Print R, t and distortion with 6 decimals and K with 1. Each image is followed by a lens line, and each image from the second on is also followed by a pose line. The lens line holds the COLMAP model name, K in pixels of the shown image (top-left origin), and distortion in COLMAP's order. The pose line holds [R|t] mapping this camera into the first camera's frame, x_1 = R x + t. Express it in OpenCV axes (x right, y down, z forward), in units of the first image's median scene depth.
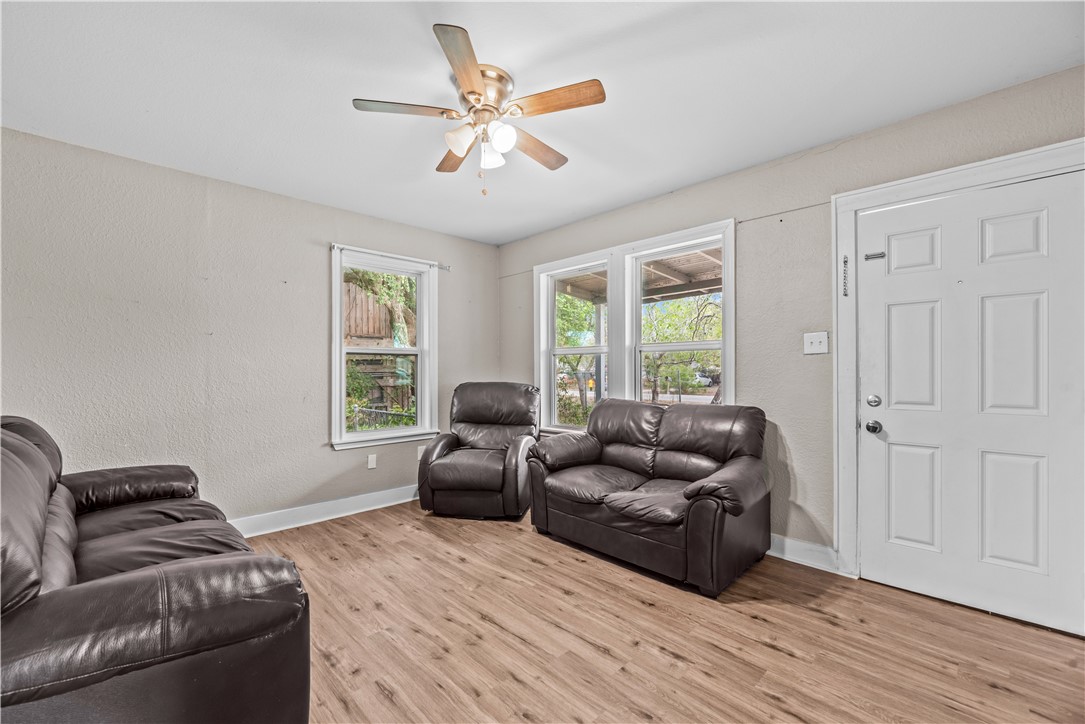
lens RADIAL K [[445.1, 0, 528.2], [0, 445.1, 368.1], [0, 0, 1]] dist [0.003241, -0.000886]
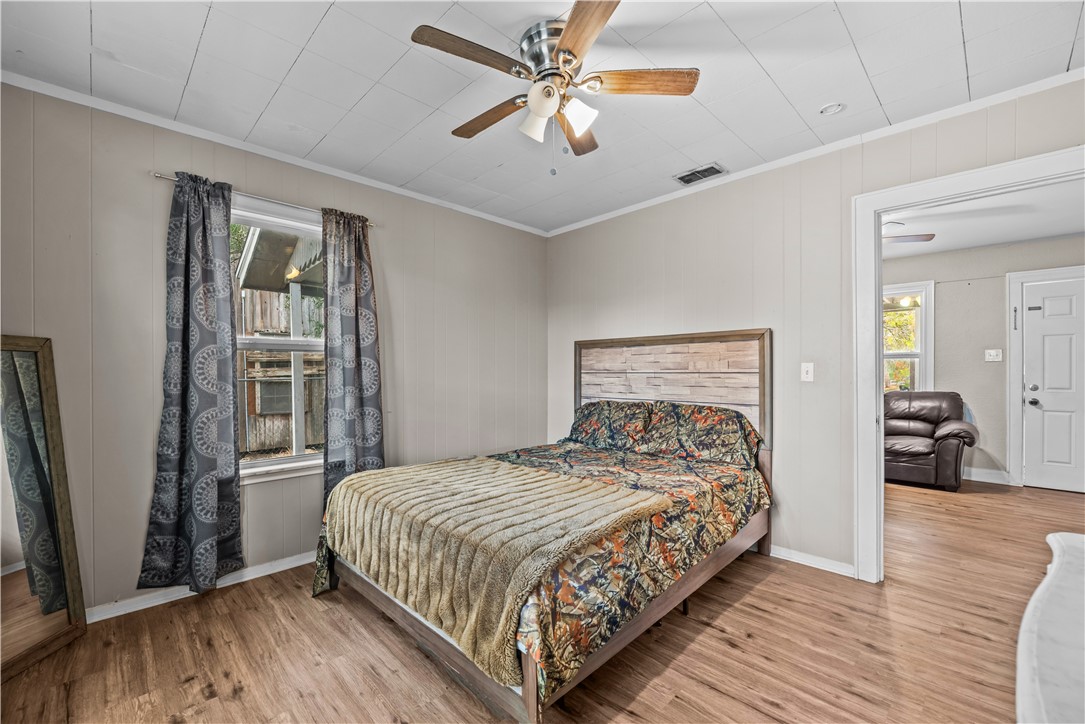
lens RADIAL K [[453.2, 0, 519.1], [0, 453.2, 367.7], [0, 0, 1]] dist [0.001300, -0.000694]
pose [[0.999897, -0.001191, -0.014316, -1.259910], [0.001224, 0.999997, 0.002241, -0.014655], [0.014313, -0.002258, 0.999895, -0.855047]]
